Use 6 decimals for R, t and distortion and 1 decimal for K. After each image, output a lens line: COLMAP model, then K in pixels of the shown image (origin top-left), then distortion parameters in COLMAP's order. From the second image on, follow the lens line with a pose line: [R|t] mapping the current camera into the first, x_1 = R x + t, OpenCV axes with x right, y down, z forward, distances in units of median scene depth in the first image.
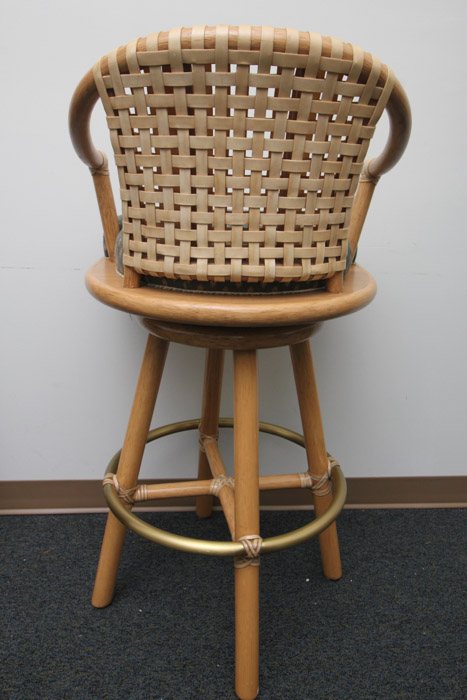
lens RADIAL K [[567.8, 0, 238.5], [0, 567.8, 353.5], [0, 0, 1]] dist [0.011577, -0.024274]
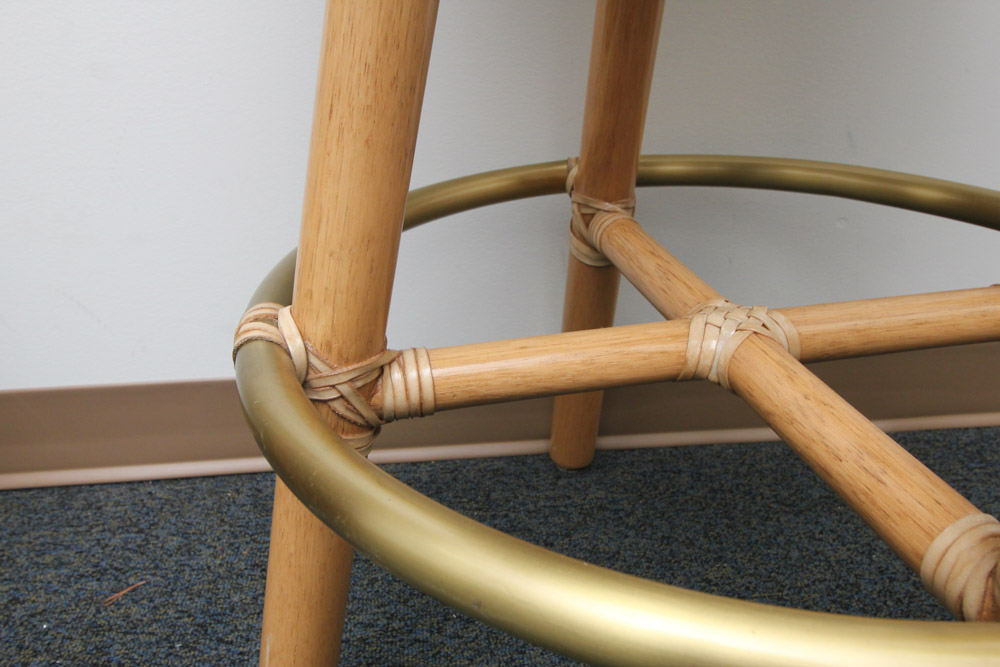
lens RADIAL K [[811.1, 0, 498.8], [0, 811.1, 336.6], [0, 0, 1]] dist [0.011577, -0.024274]
pose [[0.998537, -0.051326, -0.017007, -0.108947], [0.053021, 0.991124, 0.121909, 0.162264], [0.010598, -0.122633, 0.992396, 0.576643]]
